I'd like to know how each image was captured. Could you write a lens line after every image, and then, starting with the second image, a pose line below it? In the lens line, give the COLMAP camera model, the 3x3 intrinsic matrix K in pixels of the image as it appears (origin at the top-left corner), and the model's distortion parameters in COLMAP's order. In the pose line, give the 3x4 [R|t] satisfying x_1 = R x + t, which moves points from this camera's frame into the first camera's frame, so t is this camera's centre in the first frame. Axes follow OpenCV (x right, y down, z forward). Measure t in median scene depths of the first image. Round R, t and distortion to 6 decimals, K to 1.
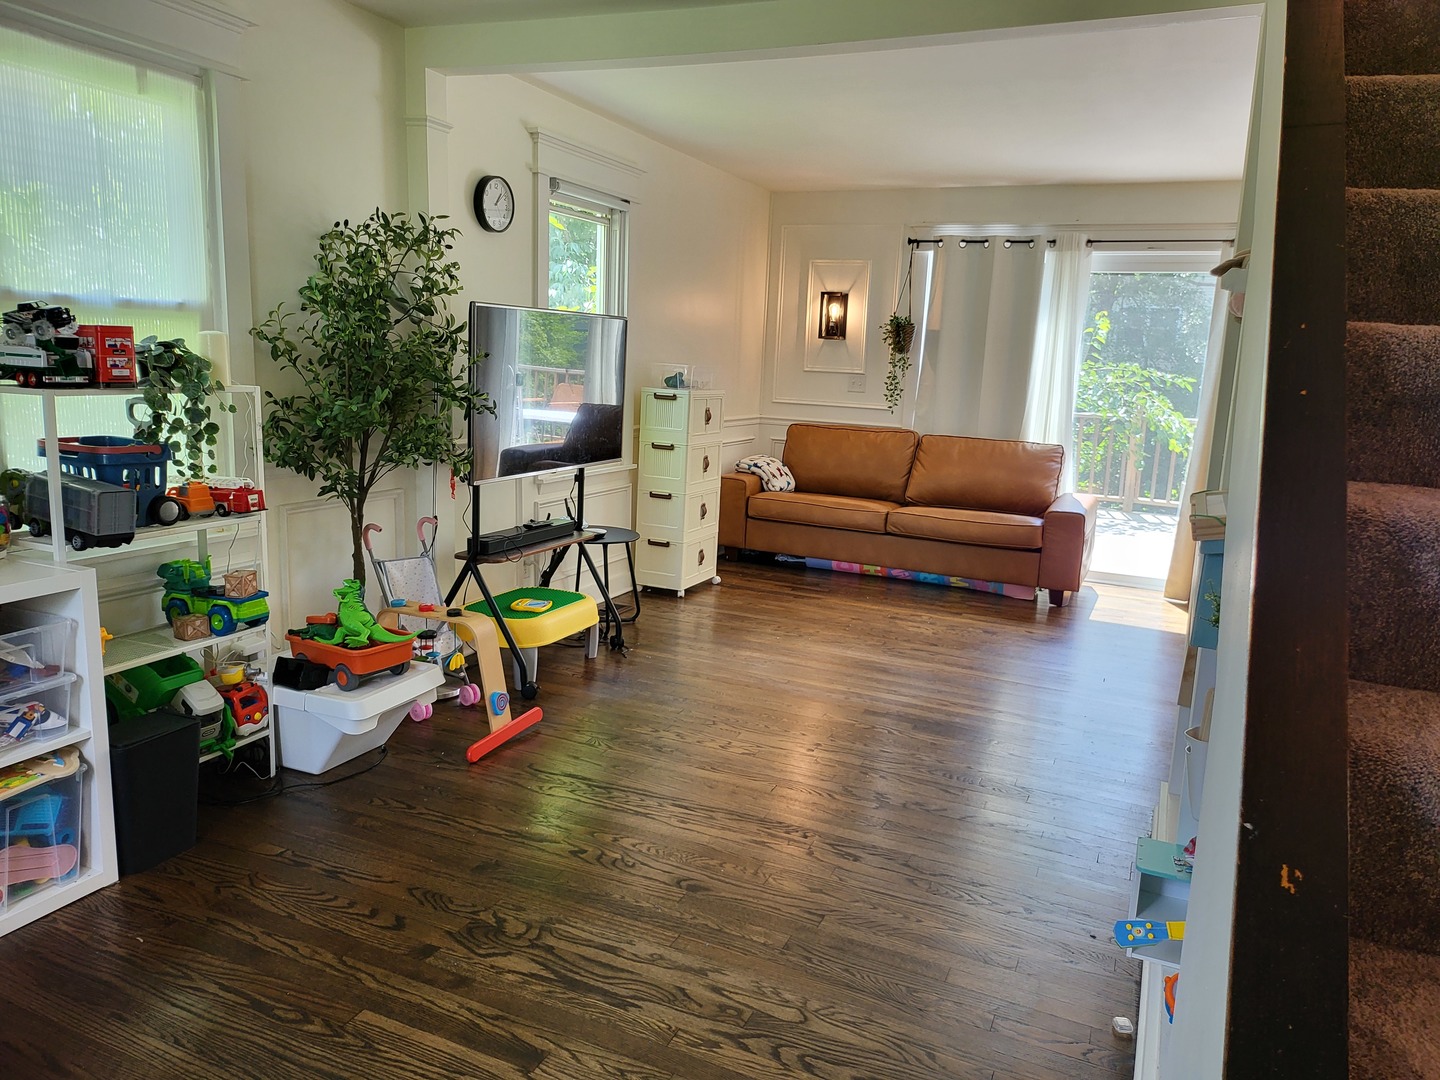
lens RADIAL K [[1022.3, 0, 713.1], [0, 1022.3, 536.5], [0, 0, 1]] dist [0.048556, -0.047815]
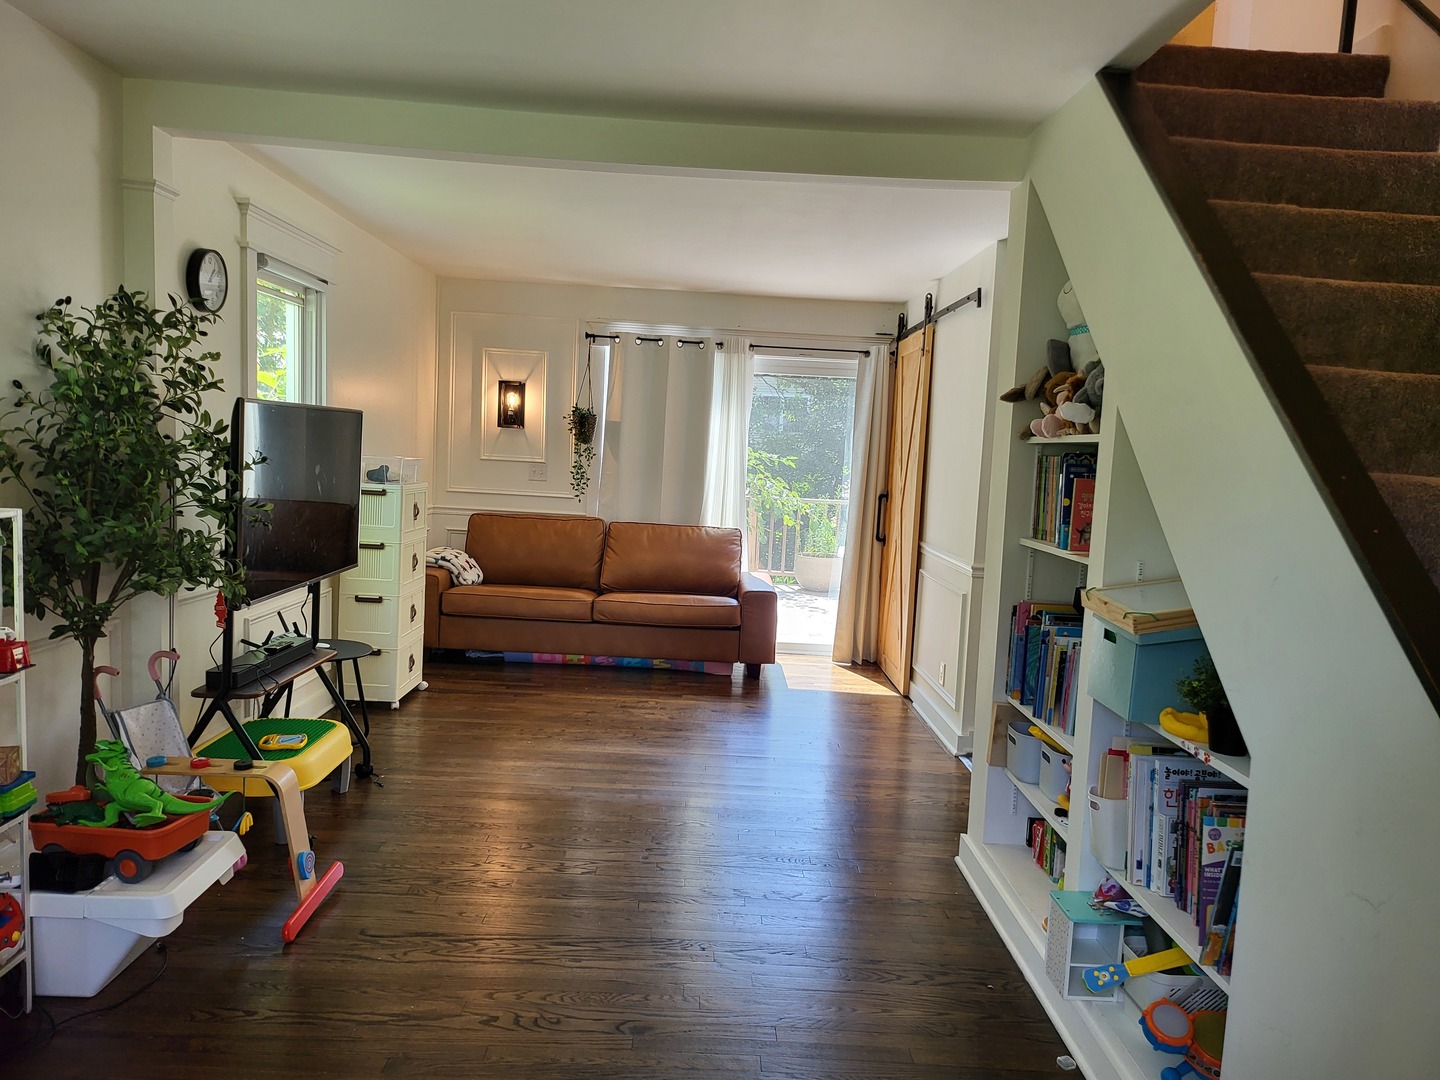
lens RADIAL K [[1022.3, 0, 723.2], [0, 1022.3, 542.0], [0, 0, 1]] dist [0.048556, -0.047815]
pose [[0.904726, -0.037721, 0.424321, -0.153269], [0.065465, 0.996551, -0.050991, -0.023844], [-0.420934, 0.073911, 0.904075, 0.035064]]
